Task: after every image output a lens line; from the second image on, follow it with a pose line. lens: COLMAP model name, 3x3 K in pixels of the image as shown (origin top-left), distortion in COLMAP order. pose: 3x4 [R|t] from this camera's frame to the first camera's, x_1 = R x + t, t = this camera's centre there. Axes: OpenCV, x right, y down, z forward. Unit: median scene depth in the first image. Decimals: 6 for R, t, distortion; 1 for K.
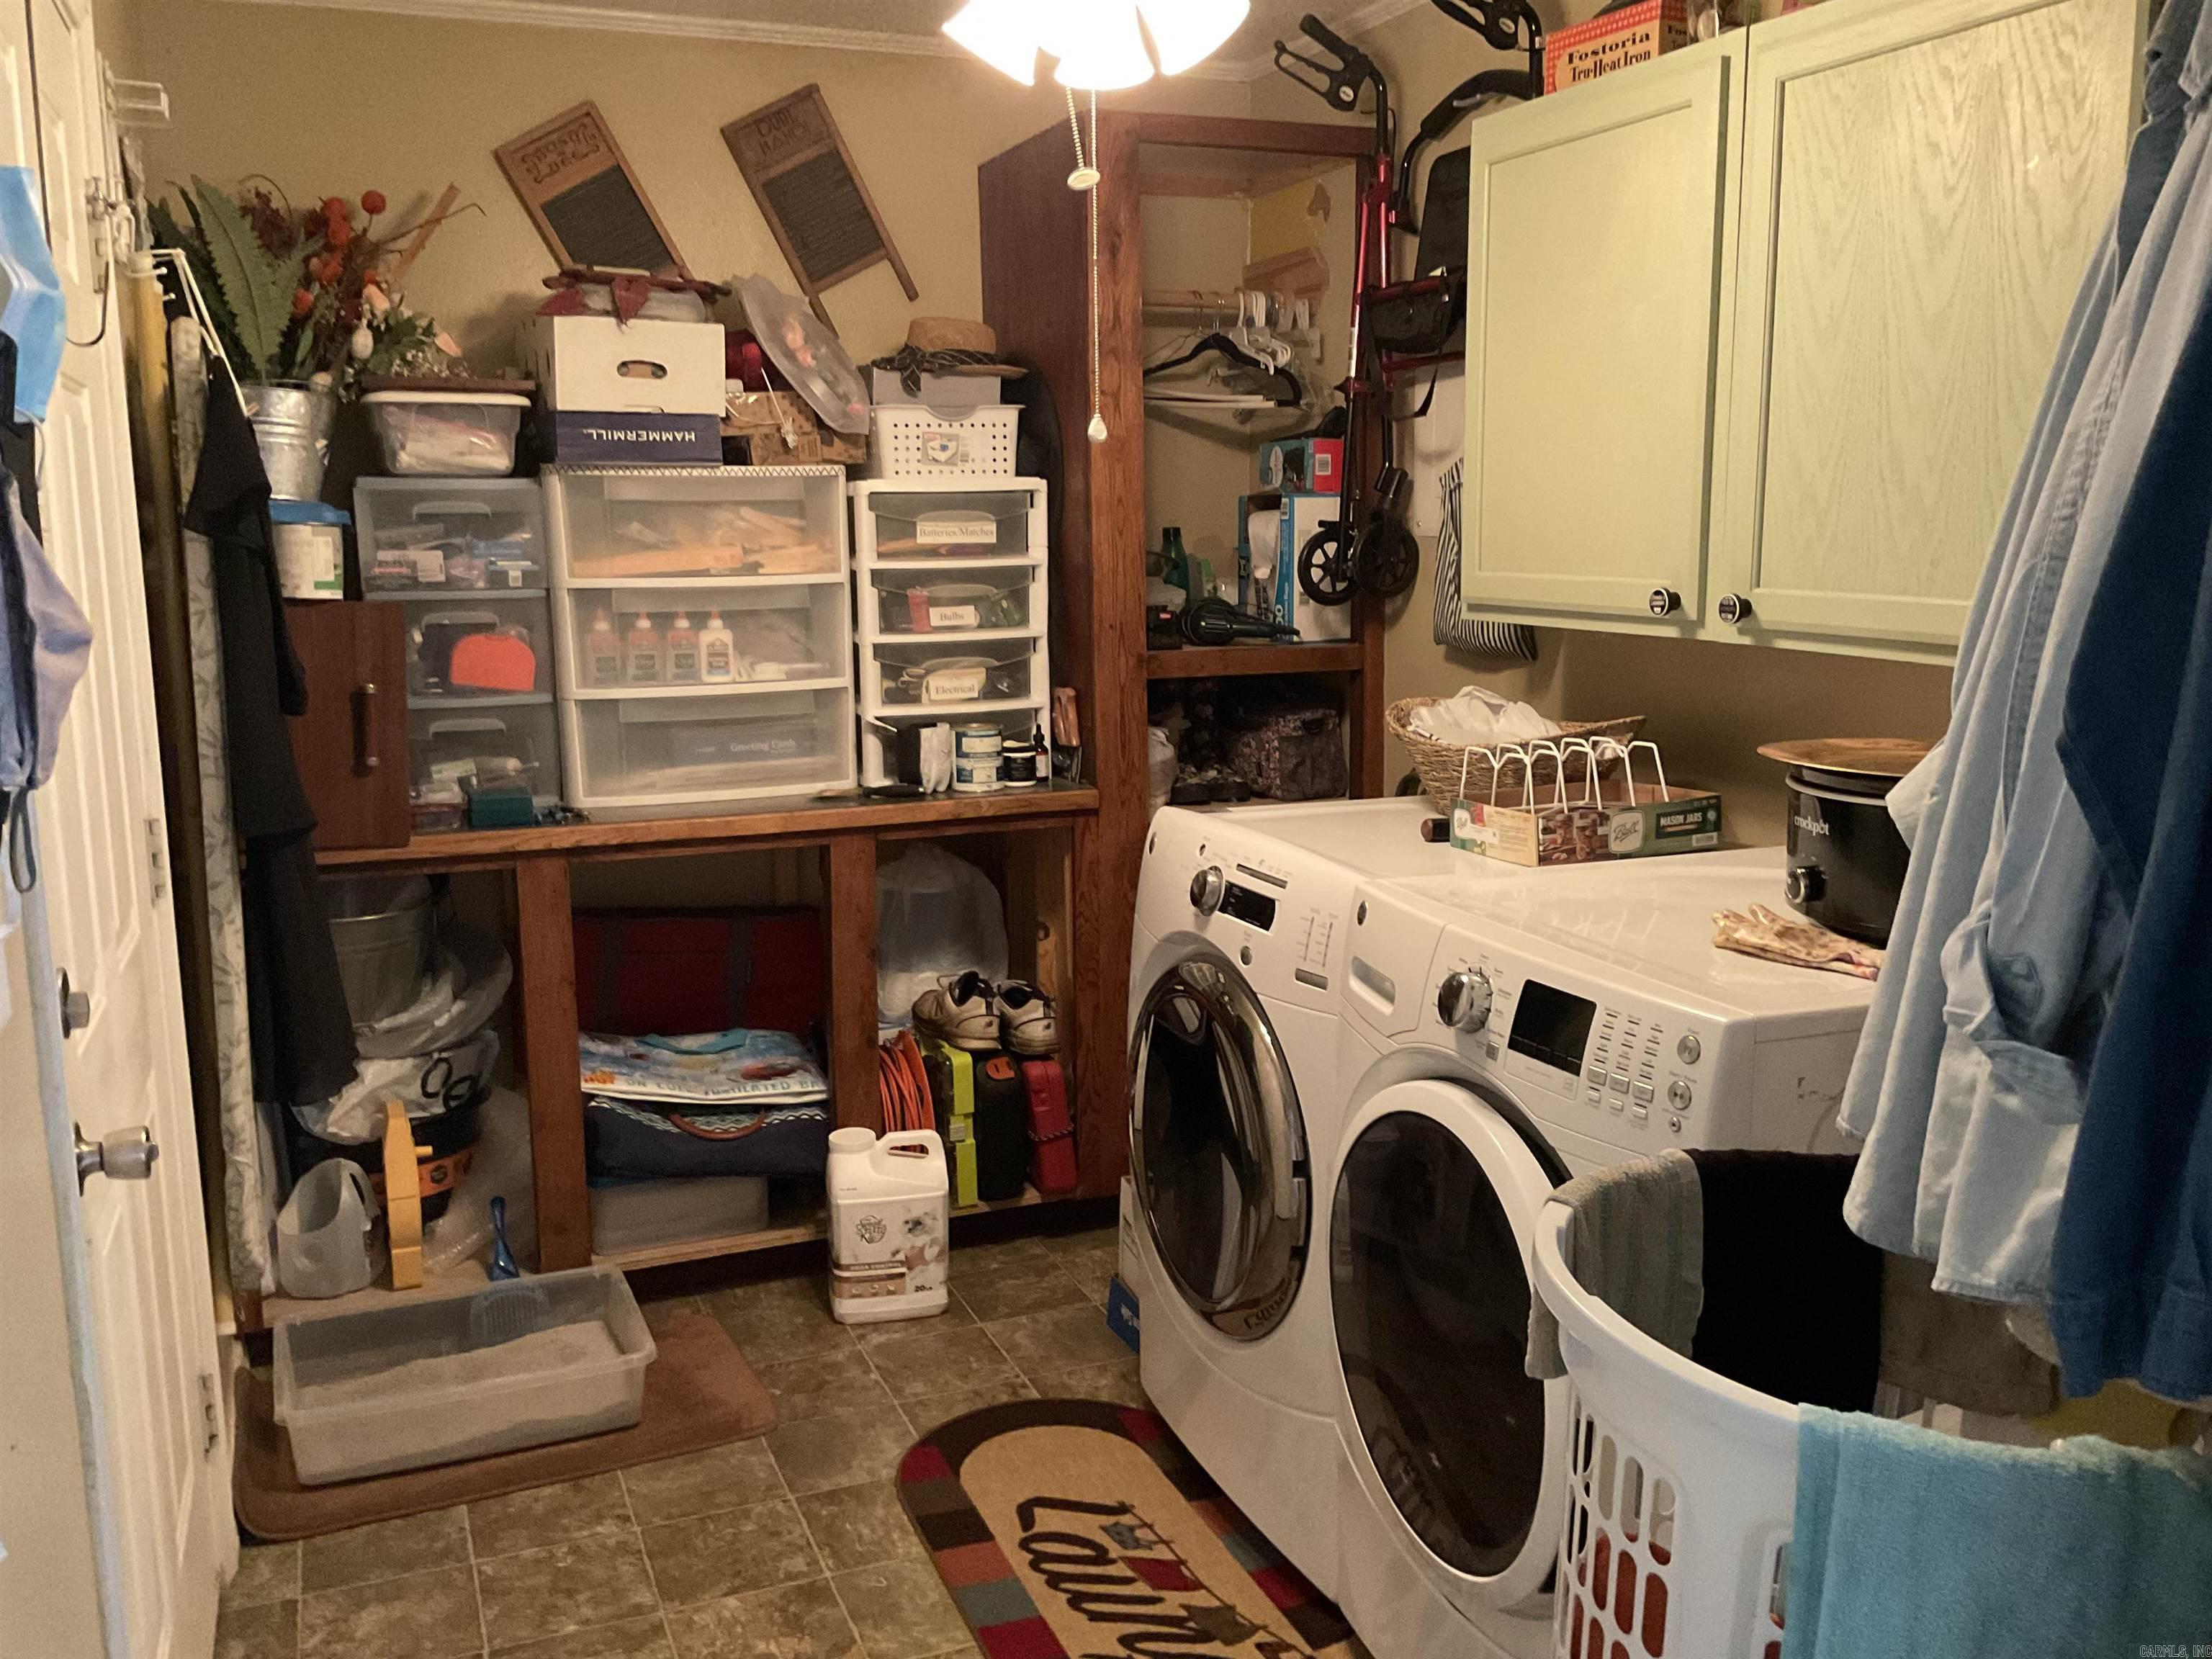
lens RADIAL K [[1817.9, 0, 1113.1], [0, 1817.9, 835.4], [0, 0, 1]] dist [0.056386, -0.119796]
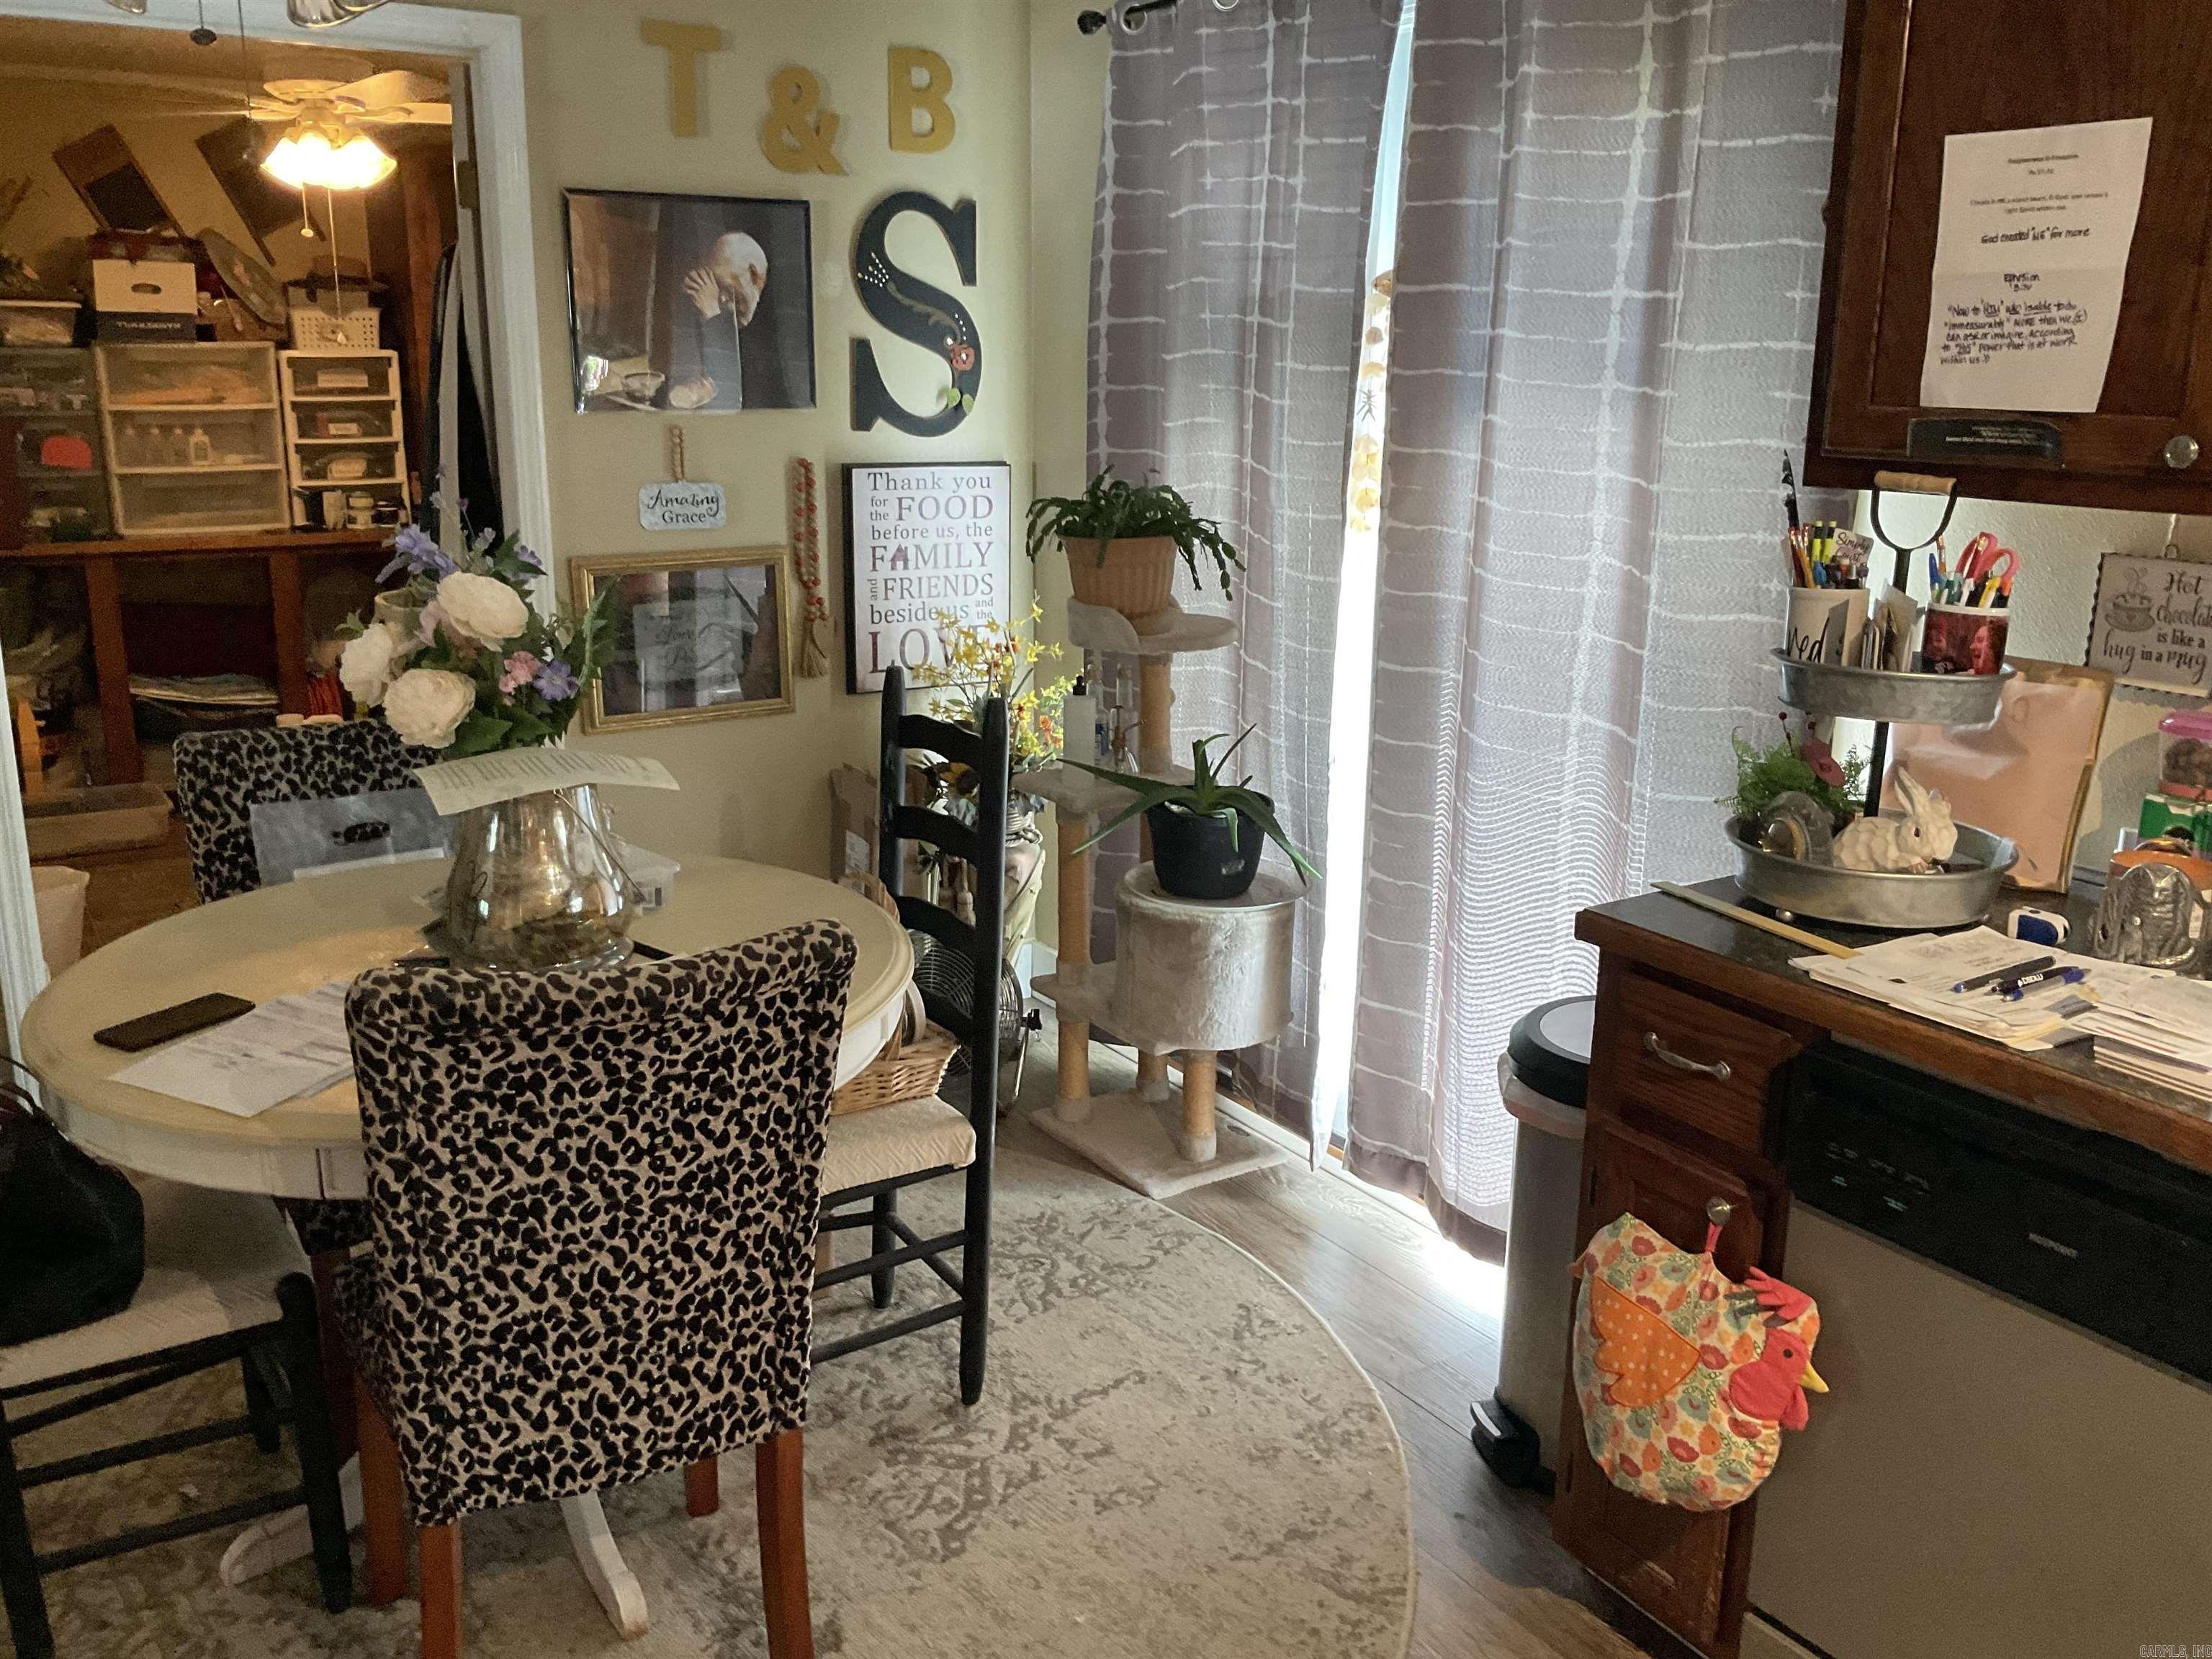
lens RADIAL K [[1817.9, 0, 1098.5], [0, 1817.9, 829.4], [0, 0, 1]] dist [0.056386, -0.119796]
pose [[0.985260, -0.024350, 0.169324, 0.331090], [0.010838, 0.996714, 0.080270, 0.135043], [-0.170722, -0.077252, 0.982286, -0.919625]]
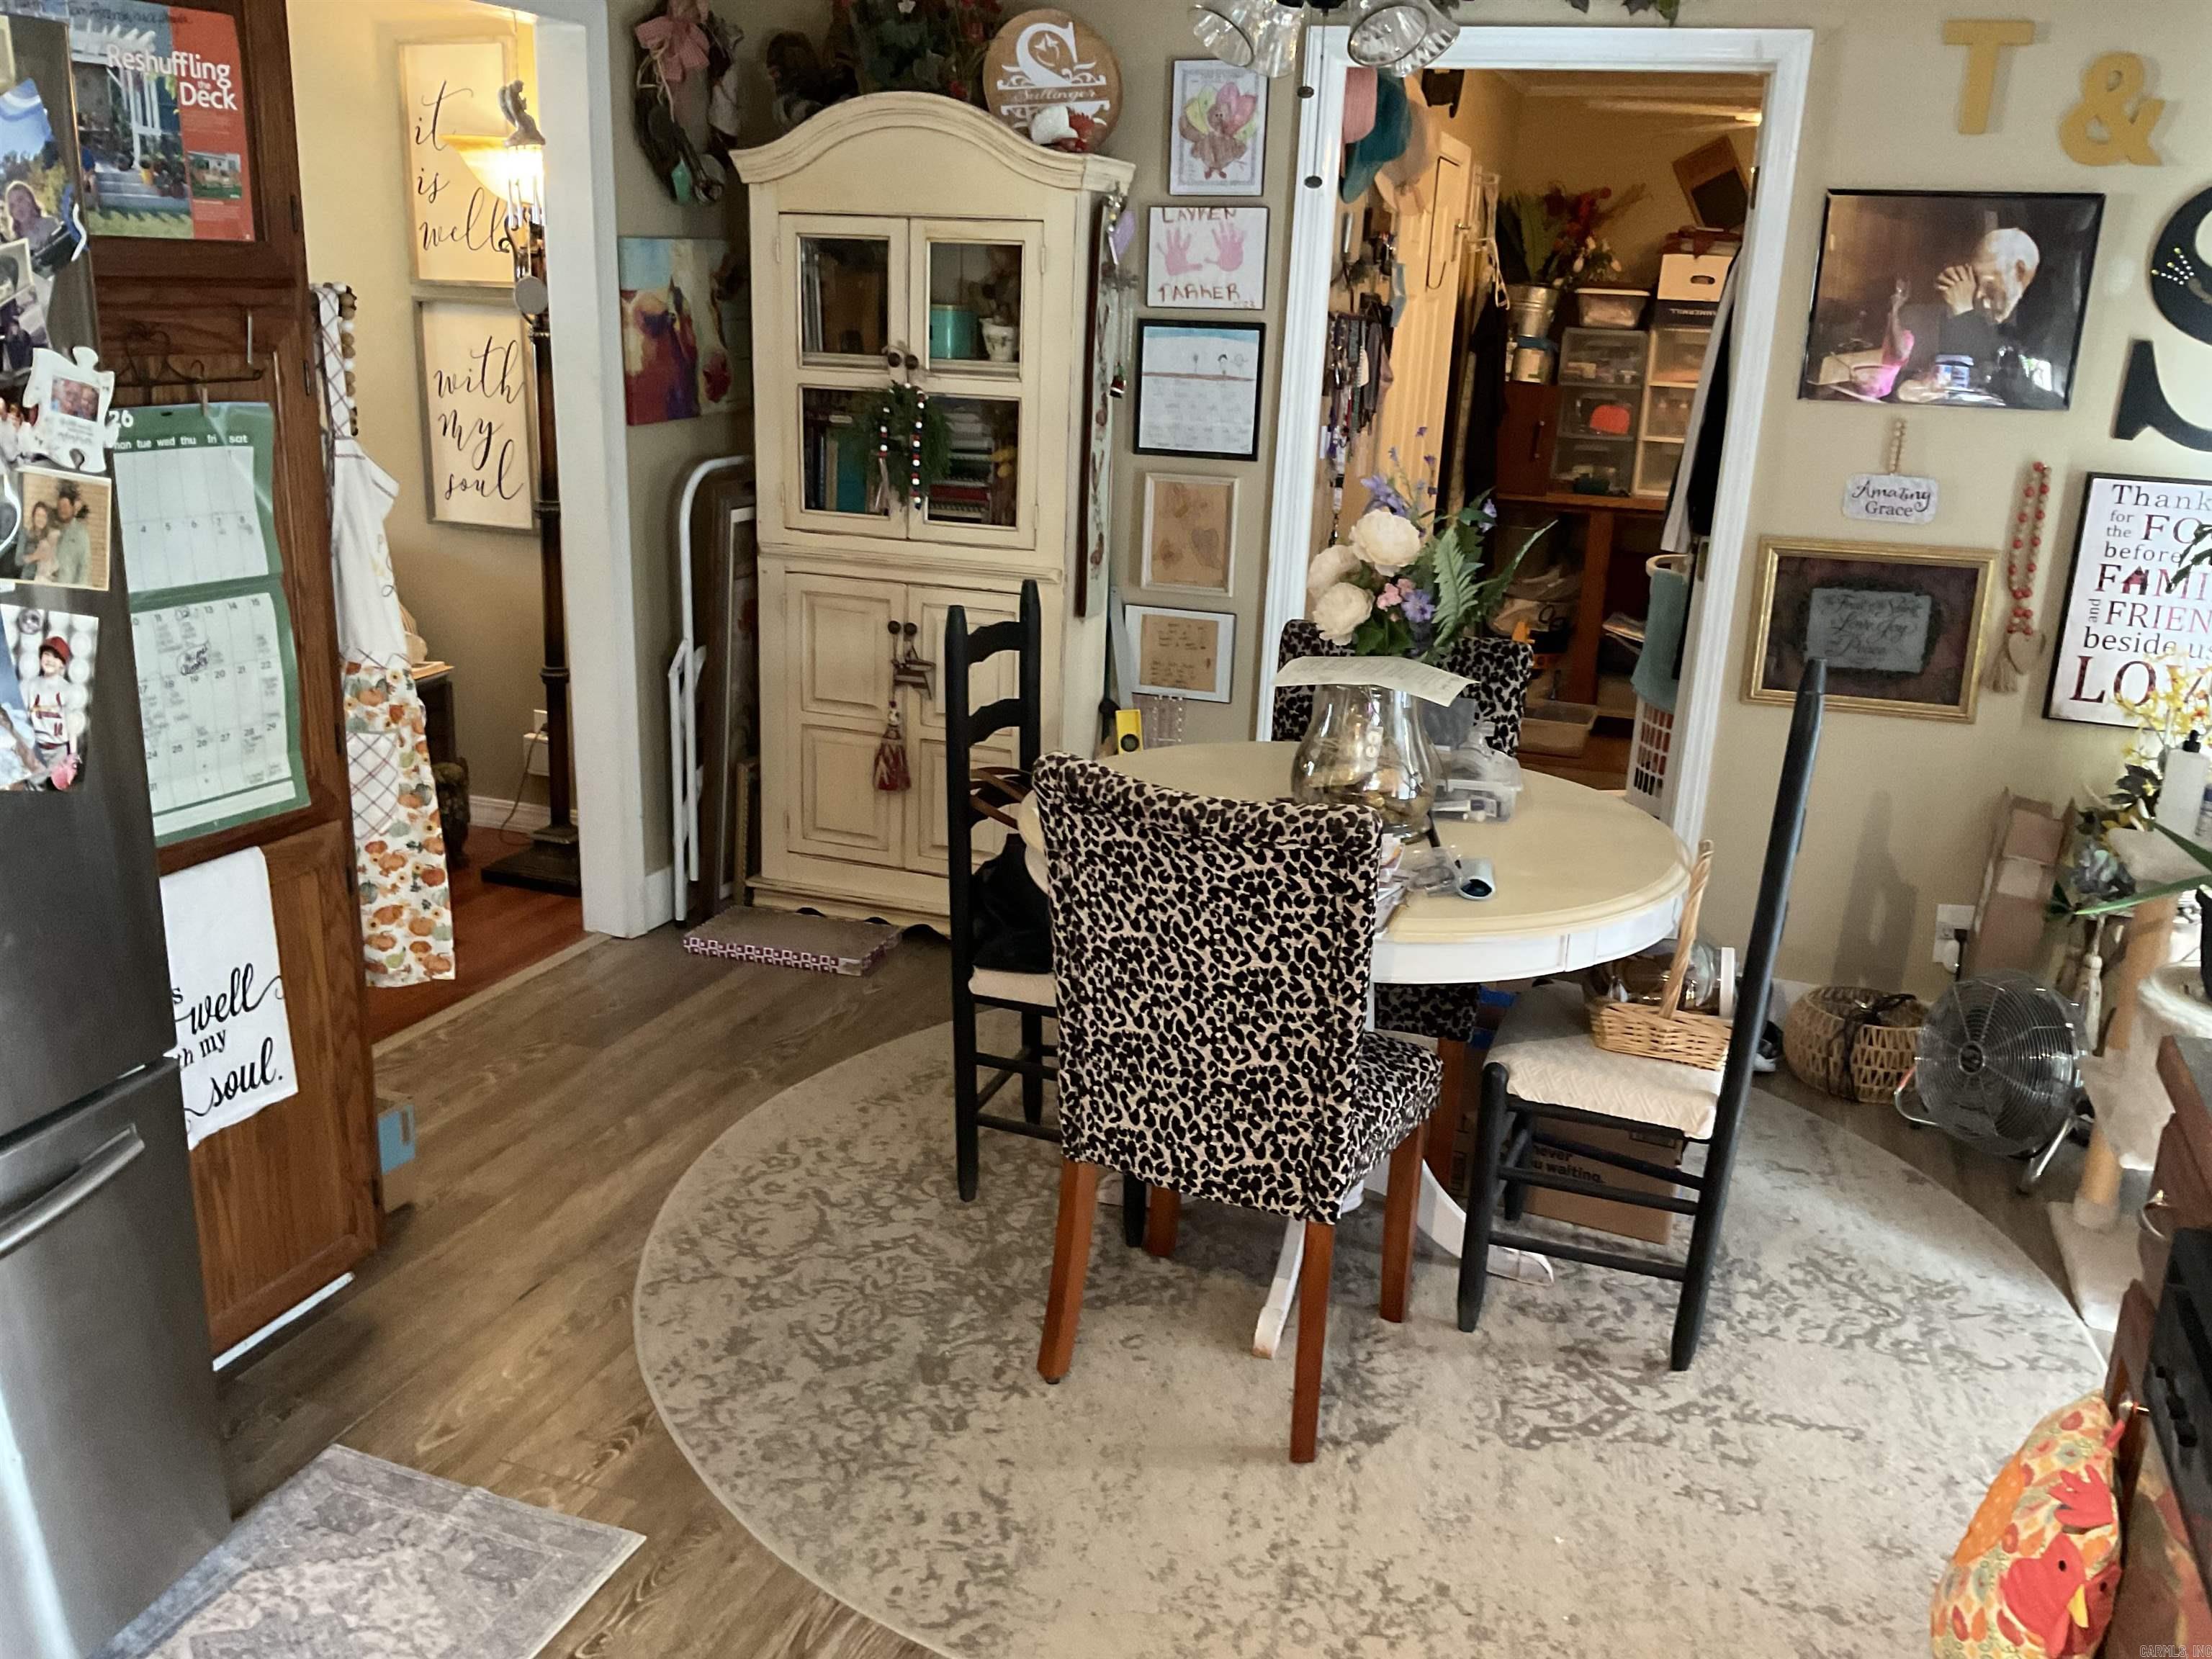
lens RADIAL K [[1817.9, 0, 1091.1], [0, 1817.9, 821.9], [0, 0, 1]] dist [0.056386, -0.119796]
pose [[0.721826, 0.223307, -0.655058, 0.689086], [-0.161331, 0.974731, 0.154507, 0.124326], [0.673007, -0.005846, 0.739613, -0.929581]]
